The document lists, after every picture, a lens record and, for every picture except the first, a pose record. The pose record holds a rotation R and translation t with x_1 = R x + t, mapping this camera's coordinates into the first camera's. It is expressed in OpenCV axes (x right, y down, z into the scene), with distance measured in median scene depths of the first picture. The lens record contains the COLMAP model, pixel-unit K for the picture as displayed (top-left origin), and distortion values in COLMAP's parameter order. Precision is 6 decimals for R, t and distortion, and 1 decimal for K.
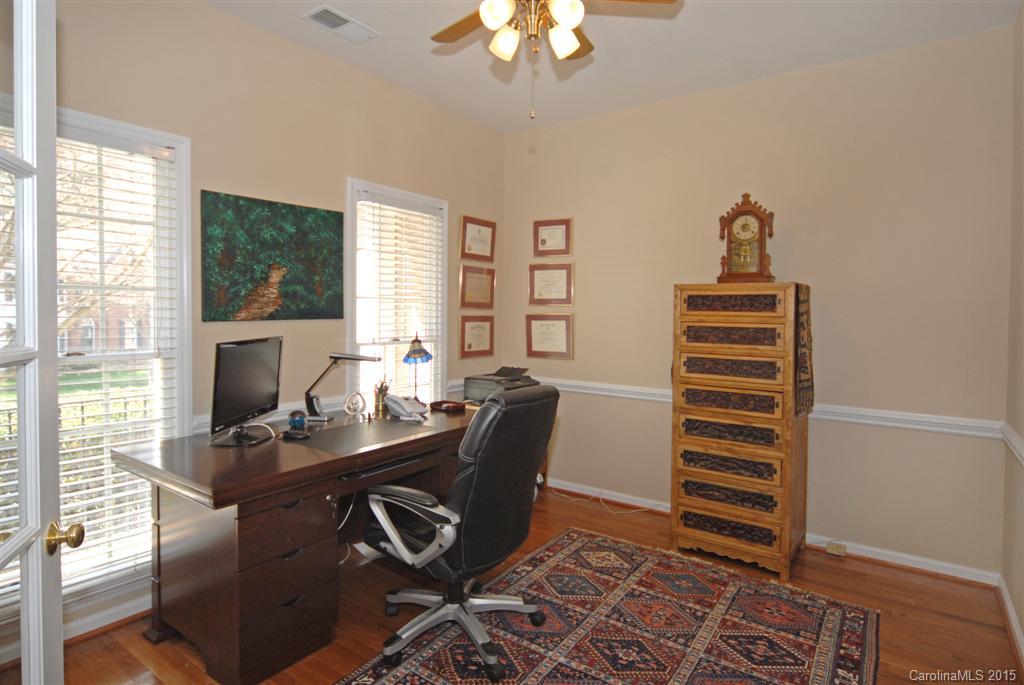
lens RADIAL K [[580.7, 0, 510.3], [0, 580.7, 338.9], [0, 0, 1]] dist [-0.001361, 0.000357]
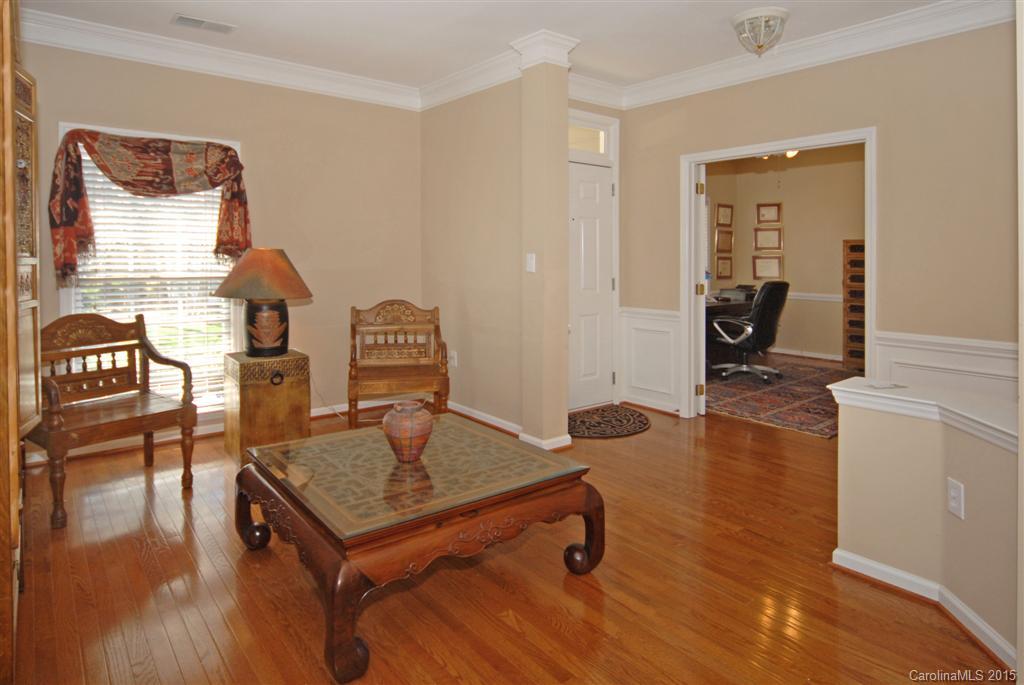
lens RADIAL K [[580.7, 0, 474.5], [0, 580.7, 270.4], [0, 0, 1]] dist [-0.001361, 0.000357]
pose [[0.948621, -0.001089, -0.316411, -0.228424], [-0.007903, 0.999601, -0.027134, 0.060197], [0.316314, 0.028241, 0.948234, -1.011515]]
